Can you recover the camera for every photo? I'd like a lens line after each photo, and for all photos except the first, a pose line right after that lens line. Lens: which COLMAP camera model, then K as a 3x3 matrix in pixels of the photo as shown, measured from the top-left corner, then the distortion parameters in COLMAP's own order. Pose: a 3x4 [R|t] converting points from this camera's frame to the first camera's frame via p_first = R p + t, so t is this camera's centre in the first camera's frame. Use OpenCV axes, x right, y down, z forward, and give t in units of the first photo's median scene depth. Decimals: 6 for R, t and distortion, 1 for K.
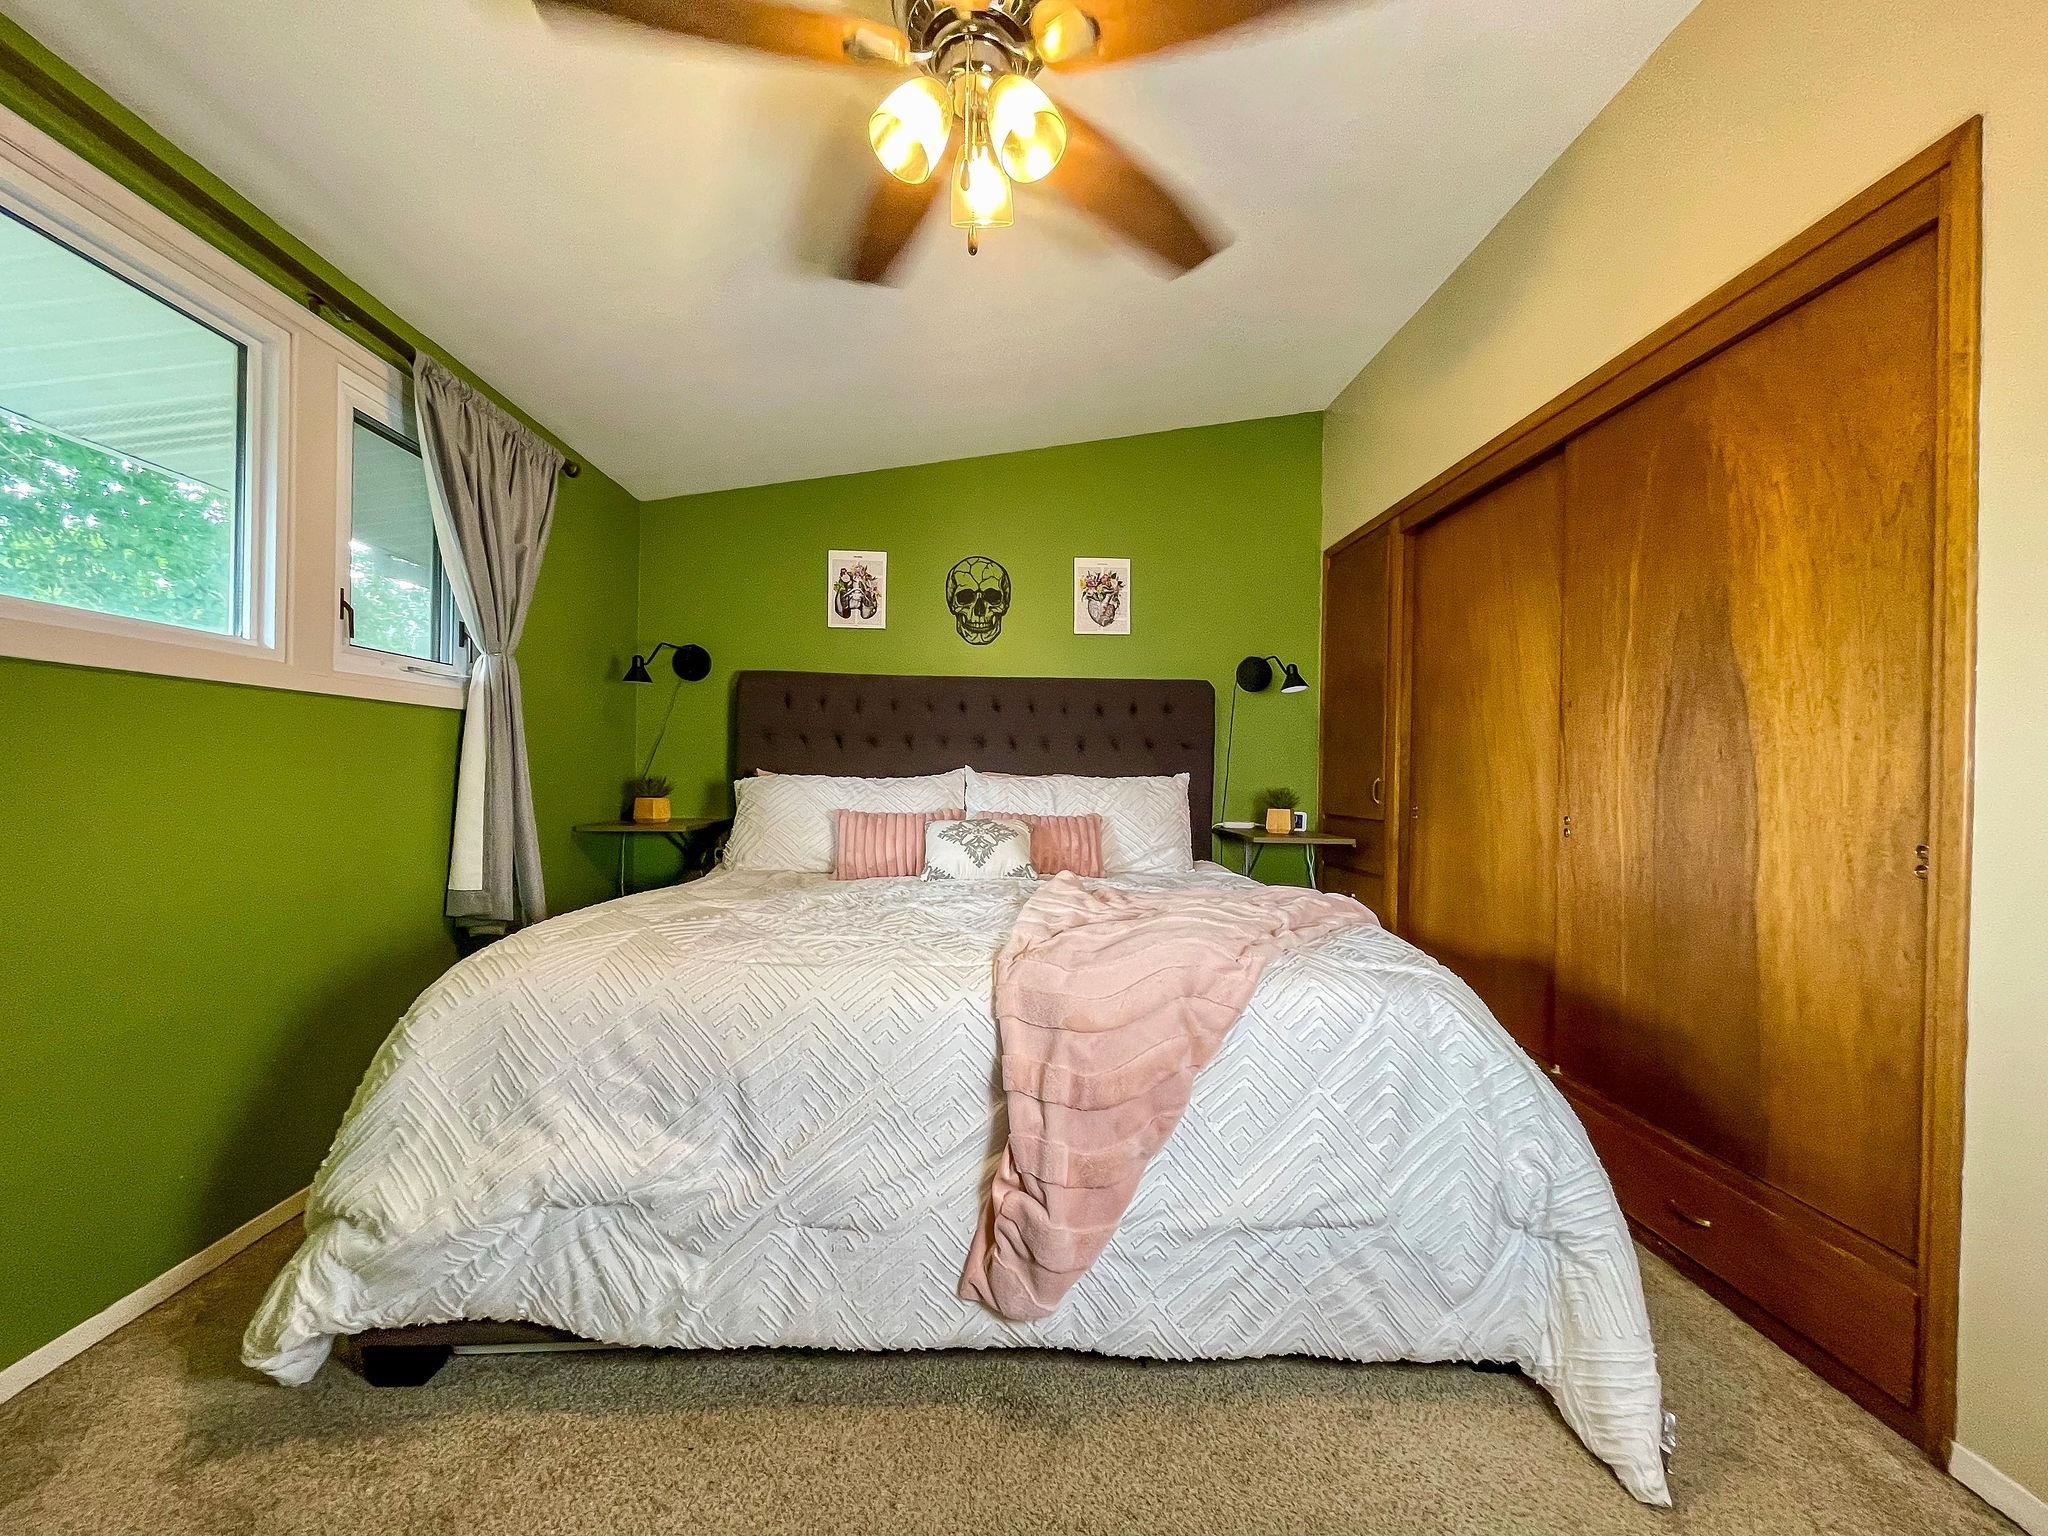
lens RADIAL K [[828.6, 0, 1034.7], [0, 828.6, 773.1], [0, 0, 1]] dist [0.000707, -0.000119]
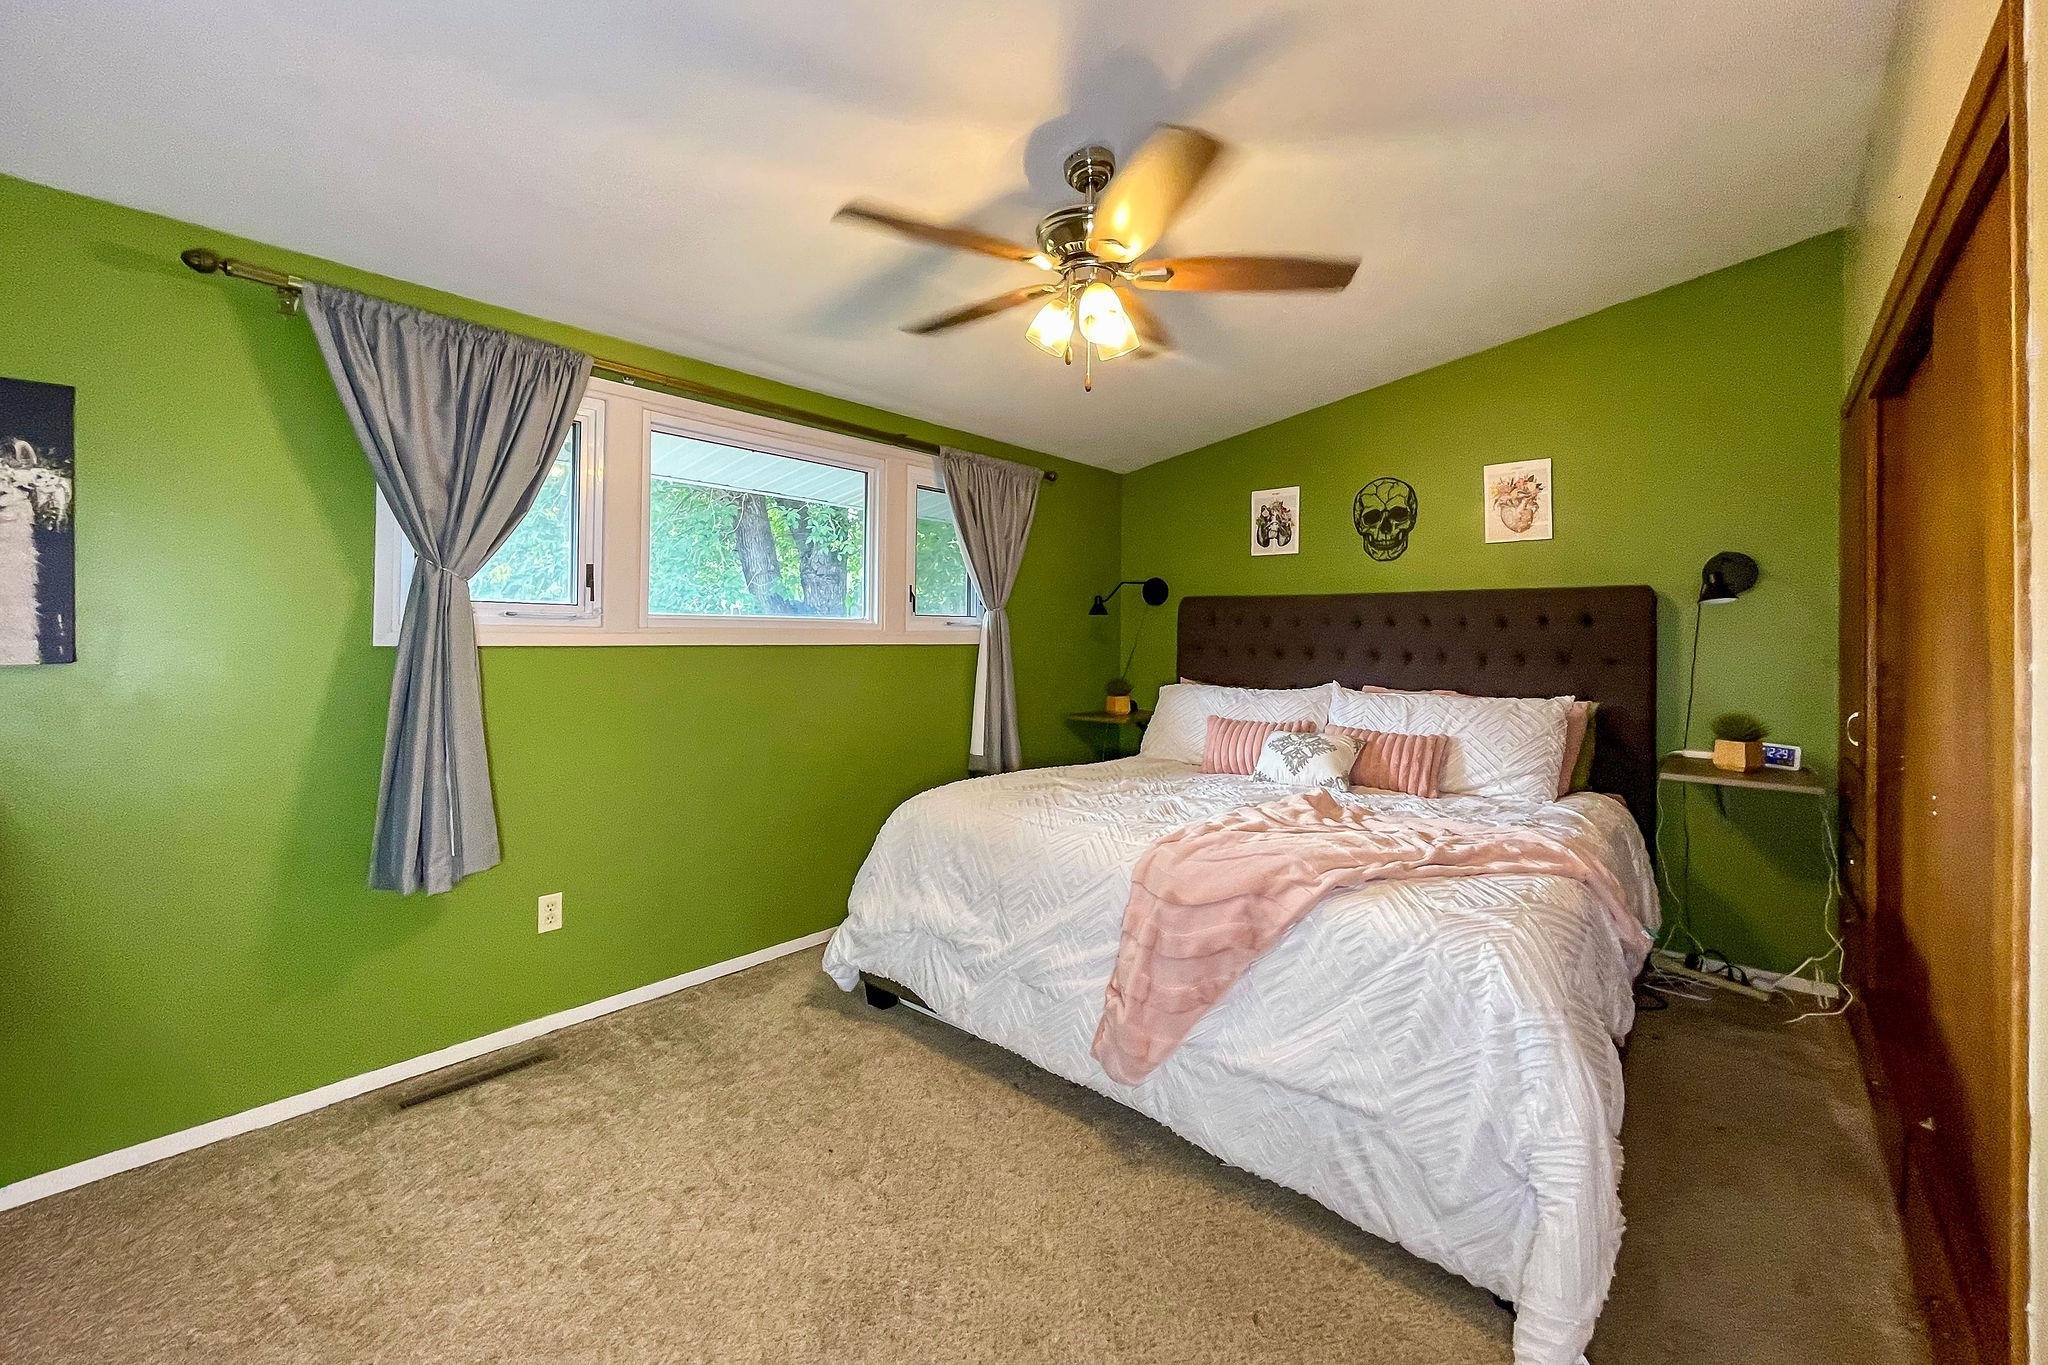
lens RADIAL K [[832.1, 0, 1026.5], [0, 832.1, 618.9], [0, 0, 1]] dist [0.000325, 0.000163]
pose [[0.726157, -0.019937, -0.687240, 0.408819], [0.000210, 0.999586, -0.028776, -0.063594], [0.687529, 0.020752, 0.725860, -0.103950]]
